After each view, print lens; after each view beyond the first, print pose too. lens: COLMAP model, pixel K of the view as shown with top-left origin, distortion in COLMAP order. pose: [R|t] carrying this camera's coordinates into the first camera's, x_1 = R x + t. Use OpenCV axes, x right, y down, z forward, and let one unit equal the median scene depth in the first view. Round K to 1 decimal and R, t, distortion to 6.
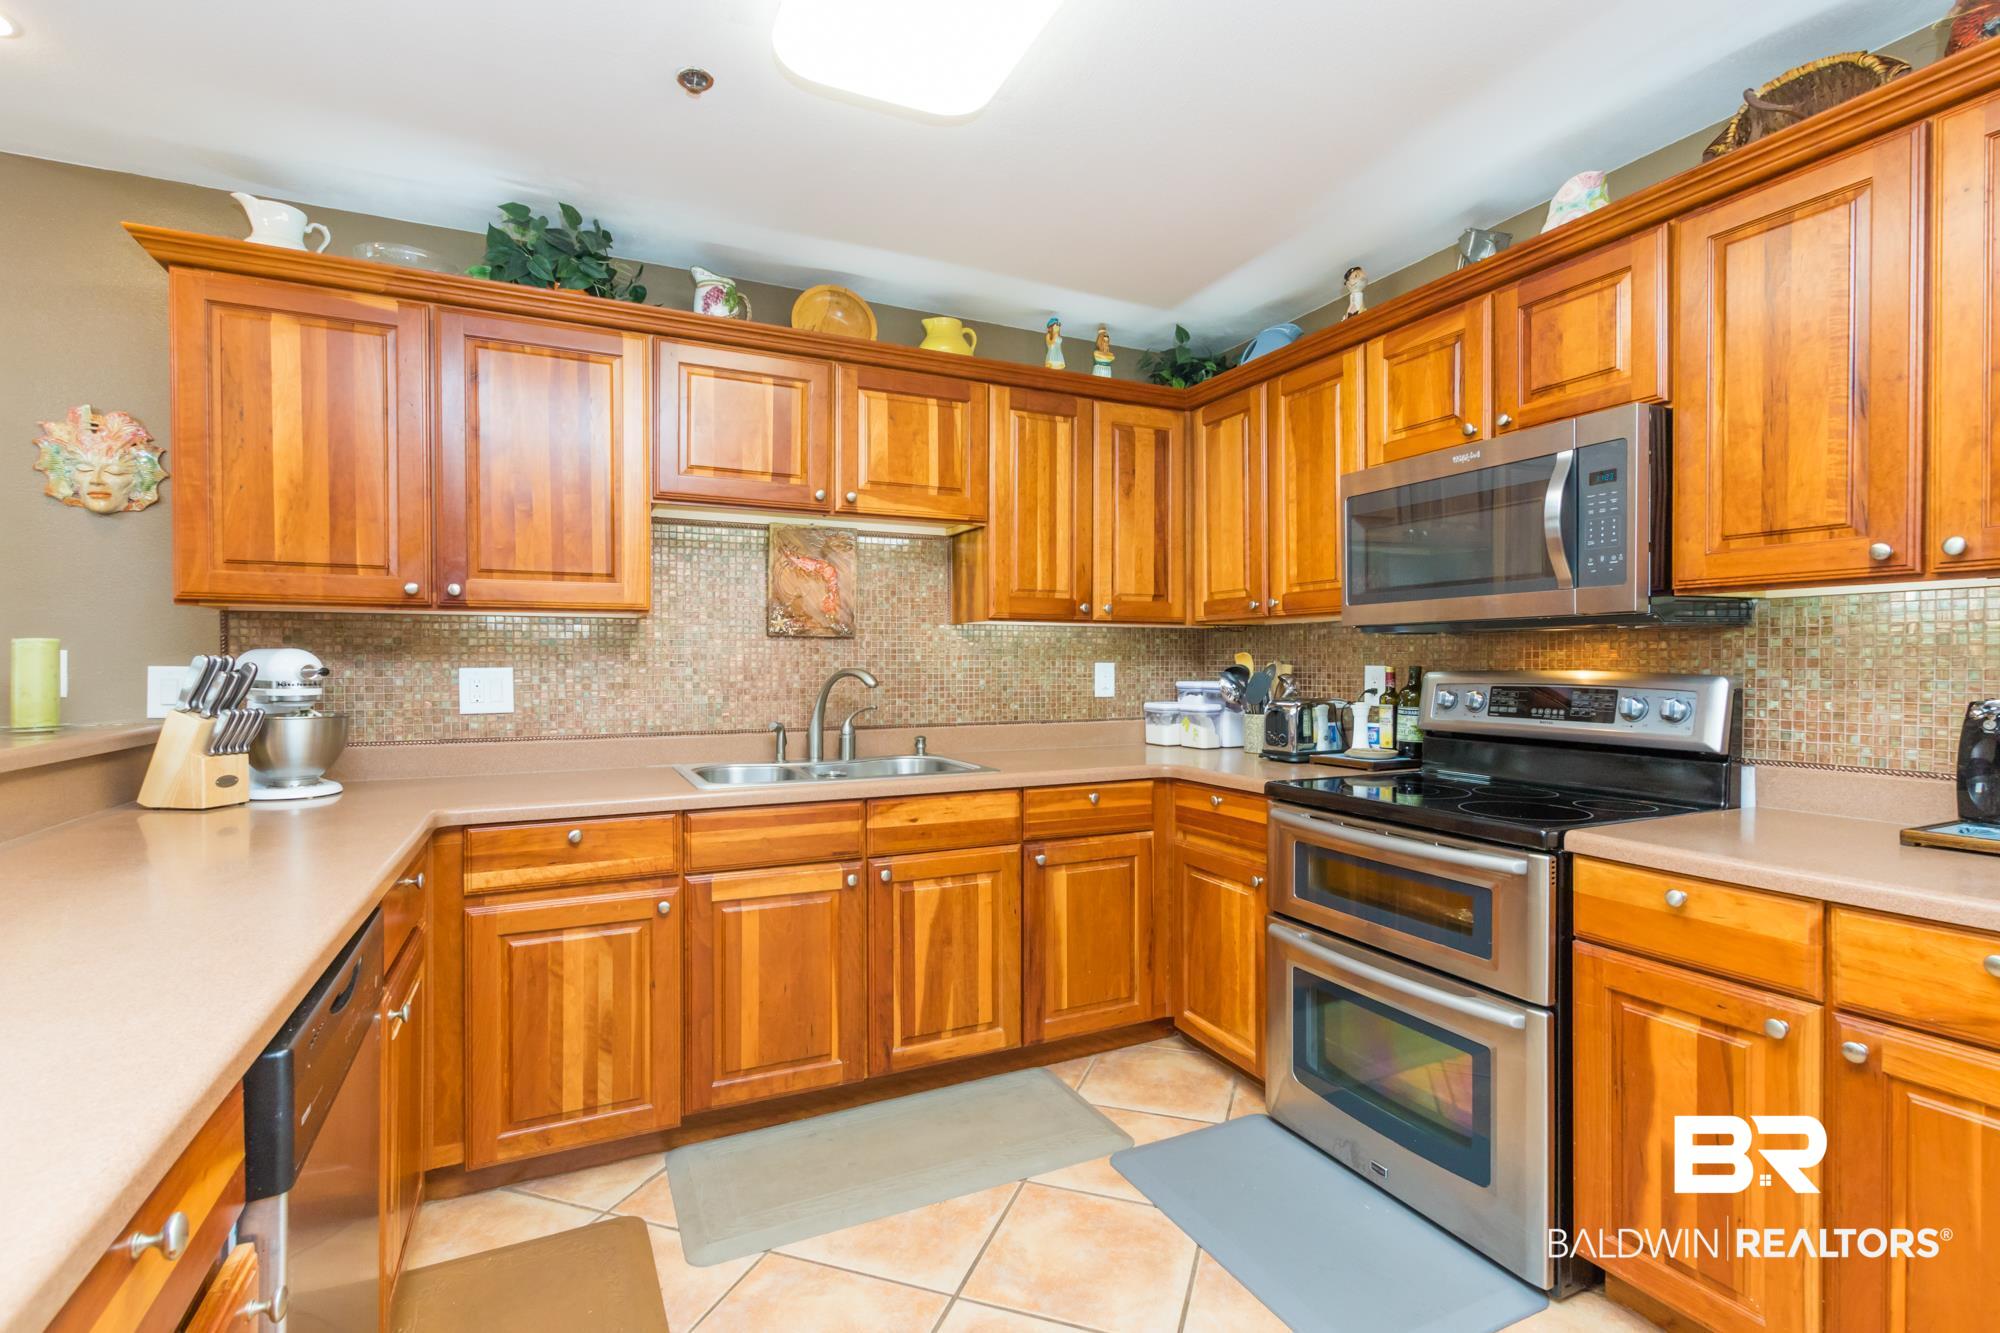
lens RADIAL K [[916.3, 0, 1000.0], [0, 916.3, 666.5], [0, 0, 1]] dist [0.007505, -0.001103]
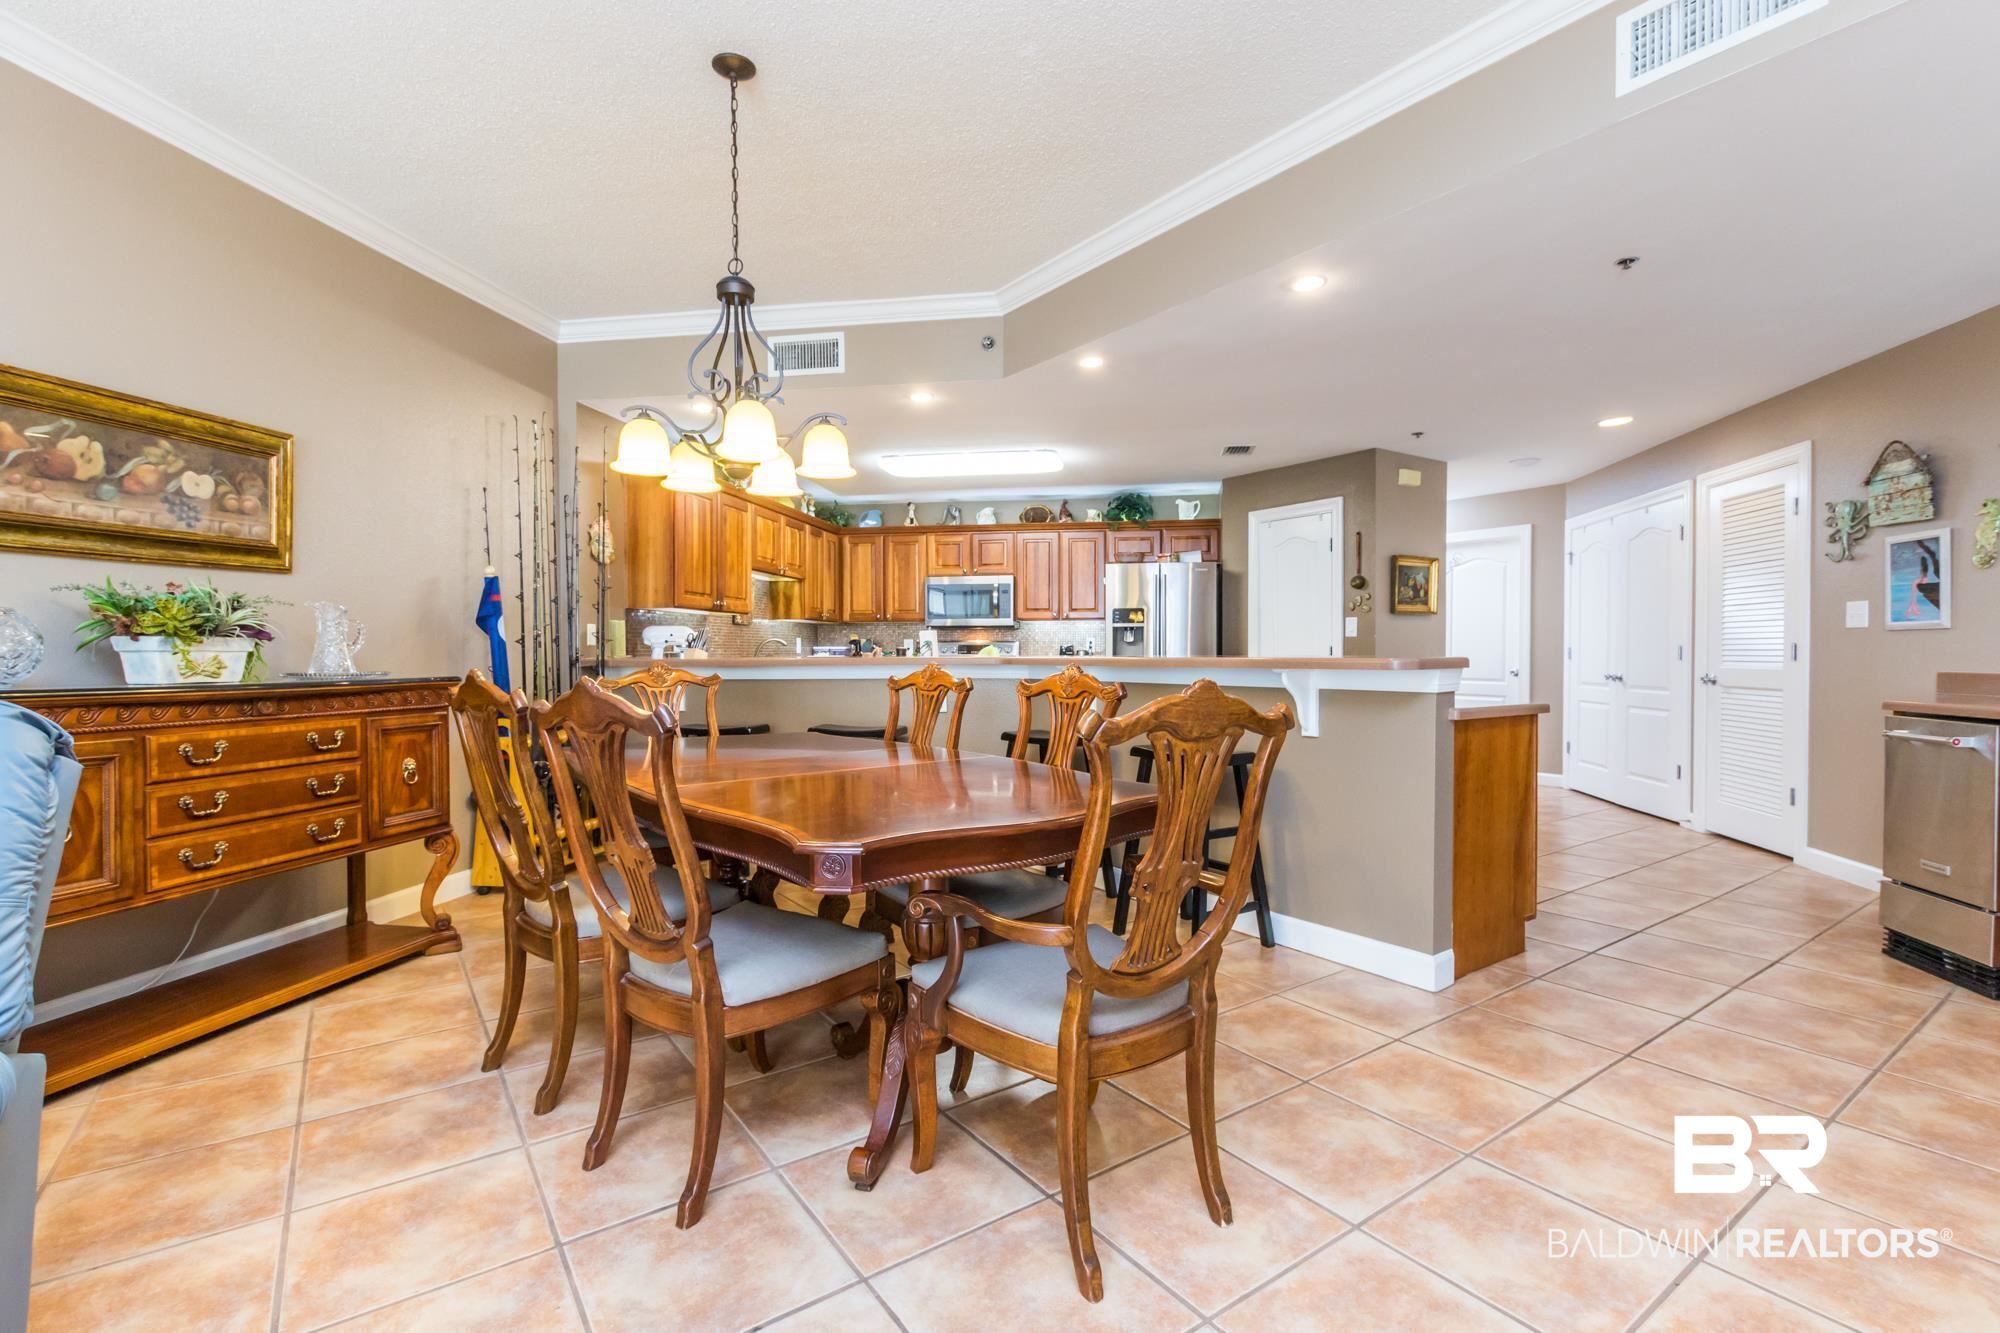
lens RADIAL K [[916.3, 0, 1000.0], [0, 916.3, 666.5], [0, 0, 1]] dist [0.007505, -0.001103]
pose [[0.566320, -0.010897, 0.824113, -1.920401], [-0.001277, 0.999900, 0.014099, 0.045320], [-0.824184, -0.009037, 0.566250, -0.920051]]
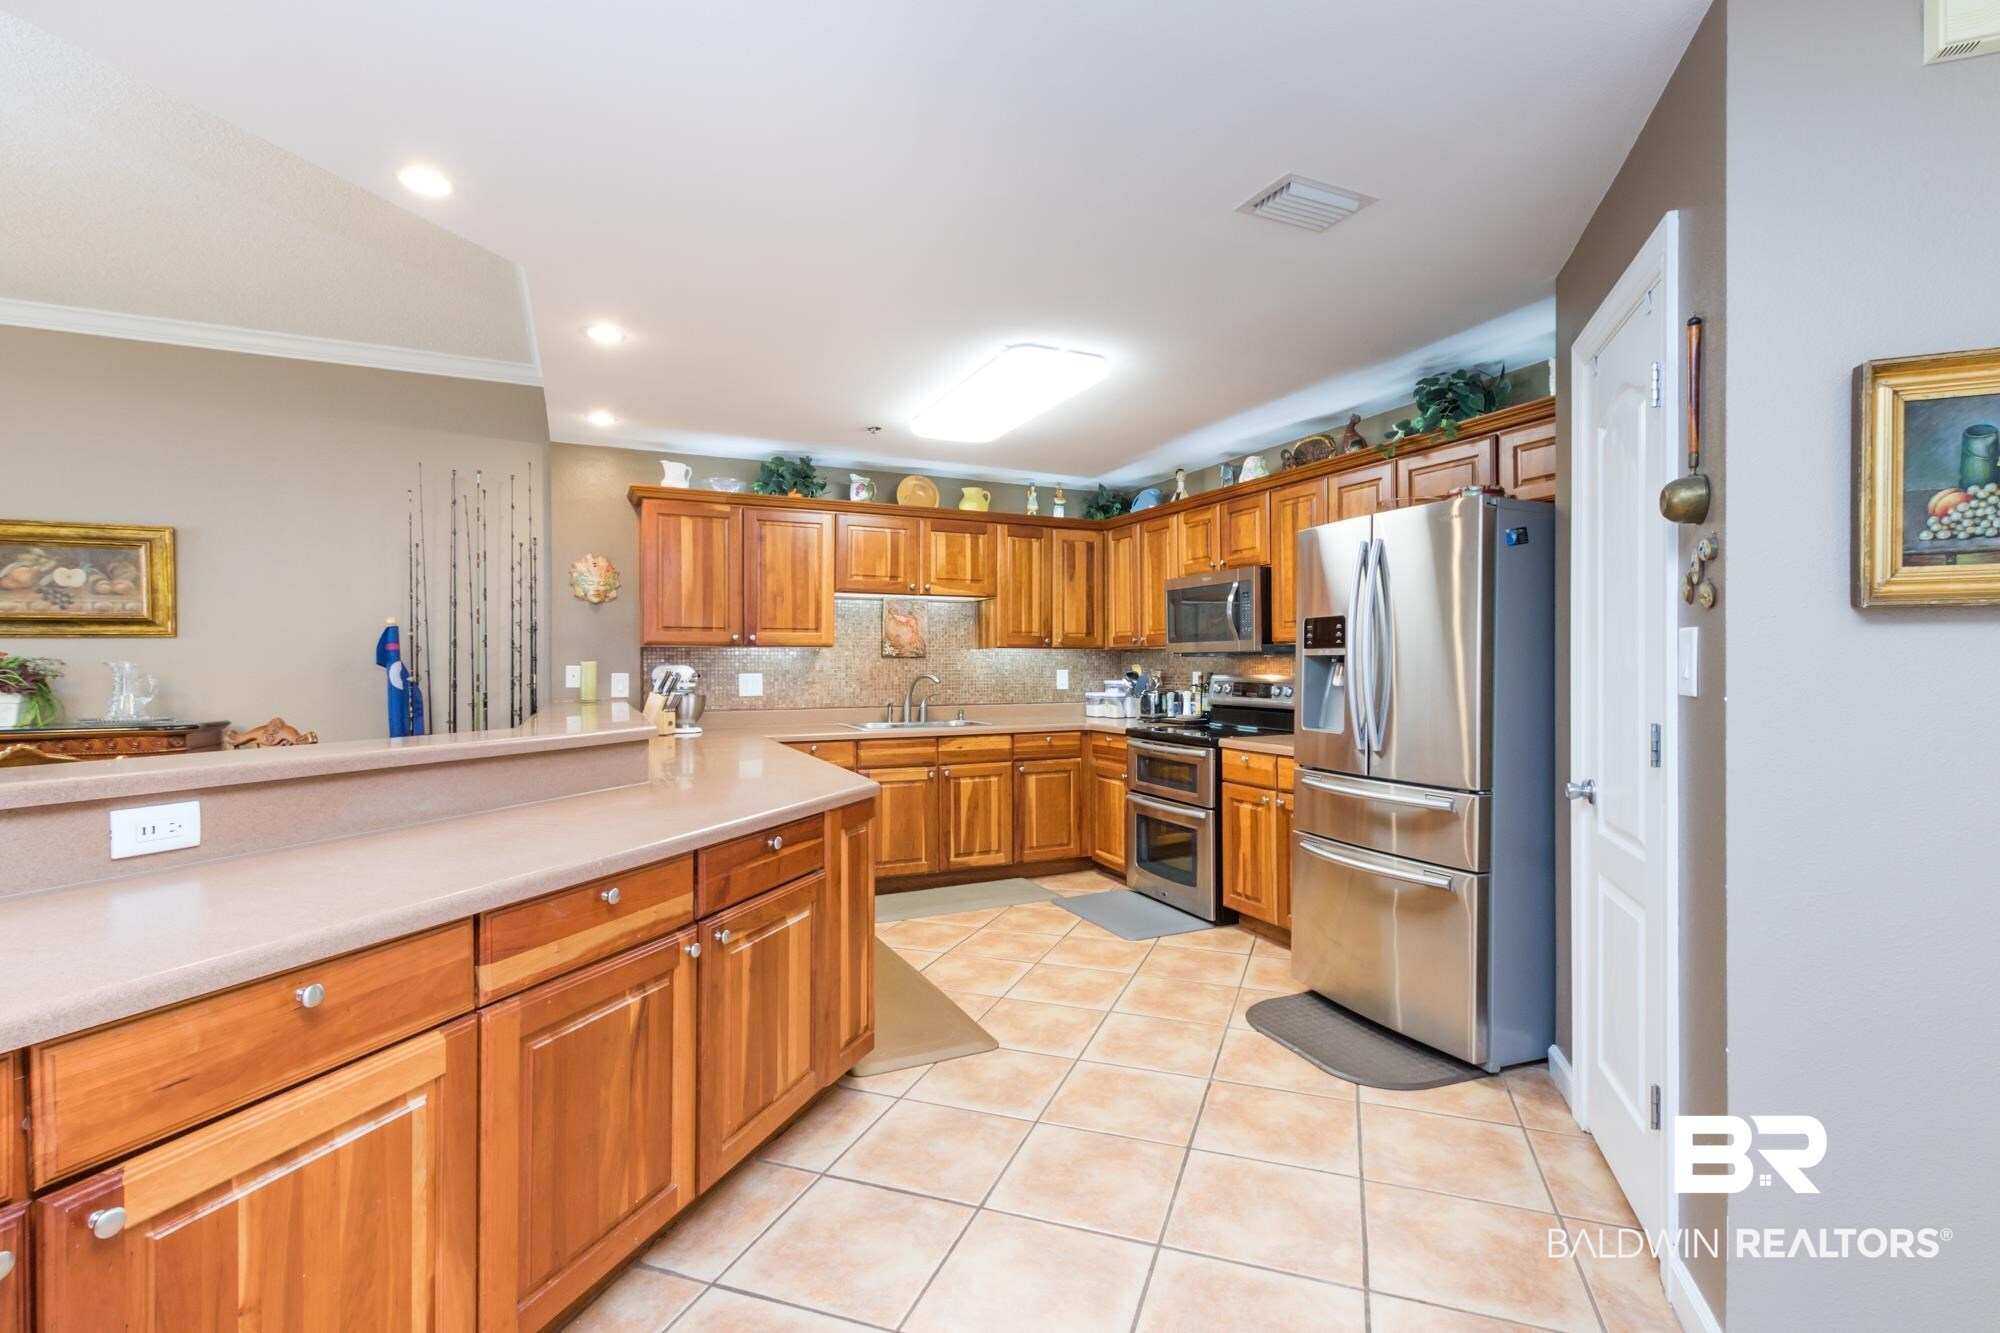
lens RADIAL K [[916.3, 0, 1000.0], [0, 916.3, 666.5], [0, 0, 1]] dist [0.007505, -0.001103]
pose [[0.999997, 0.002370, 0.000260, -0.005680], [-0.002371, 0.999986, 0.004767, -0.023304], [-0.000249, -0.004767, 0.999989, -0.993597]]
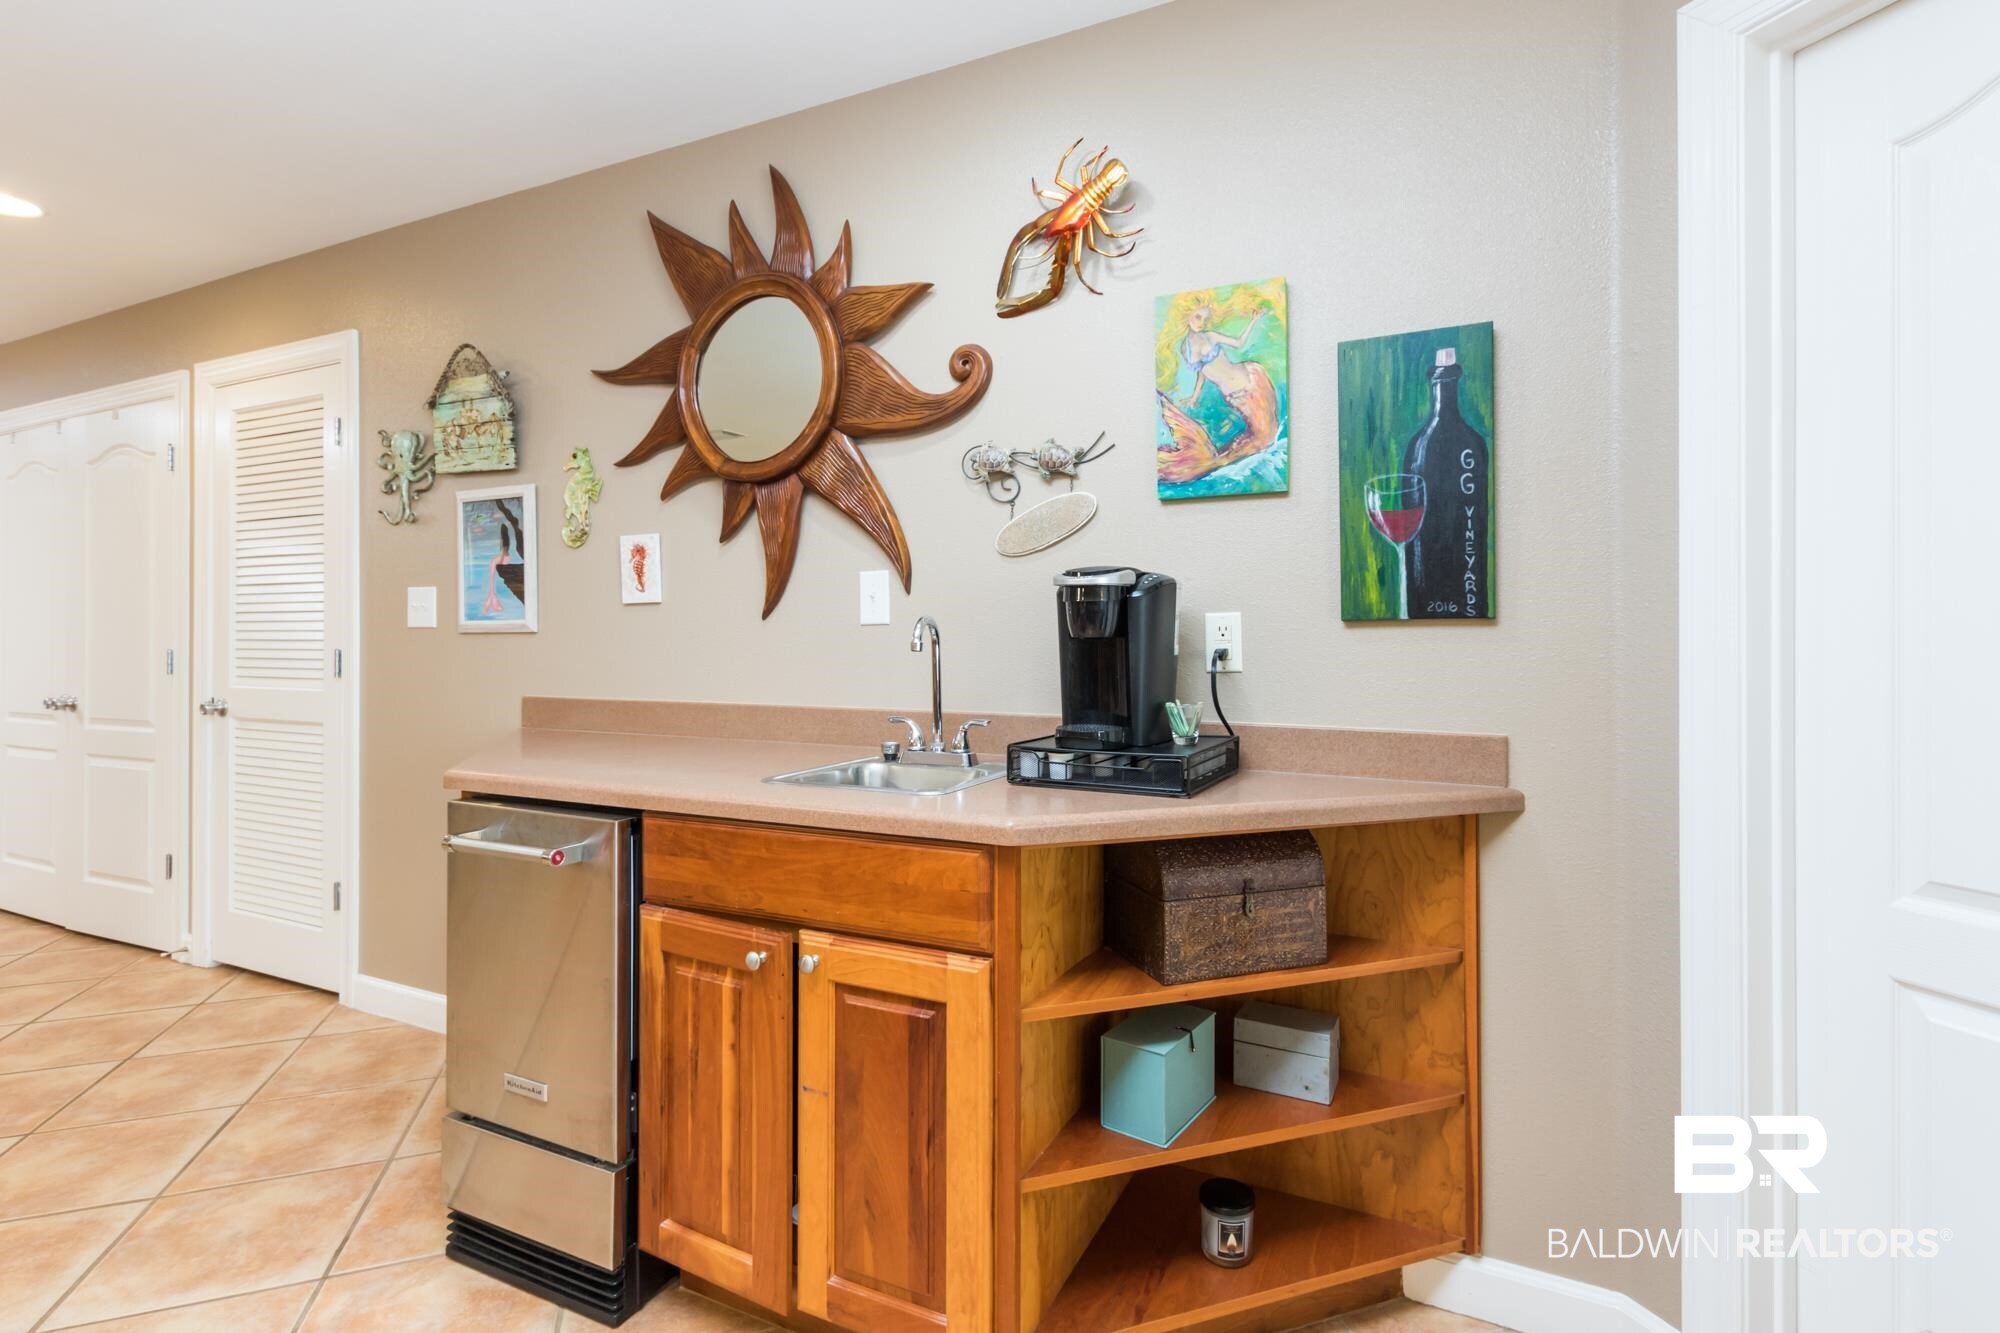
lens RADIAL K [[948.3, 0, 1045.0], [0, 948.3, 630.4], [0, 0, 1]] dist [0.004530, -0.000904]
pose [[-0.646175, 0.008142, 0.763145, -1.012638], [0.002368, 0.999960, -0.008664, 0.012117], [-0.763185, -0.003791, -0.646169, -1.086863]]
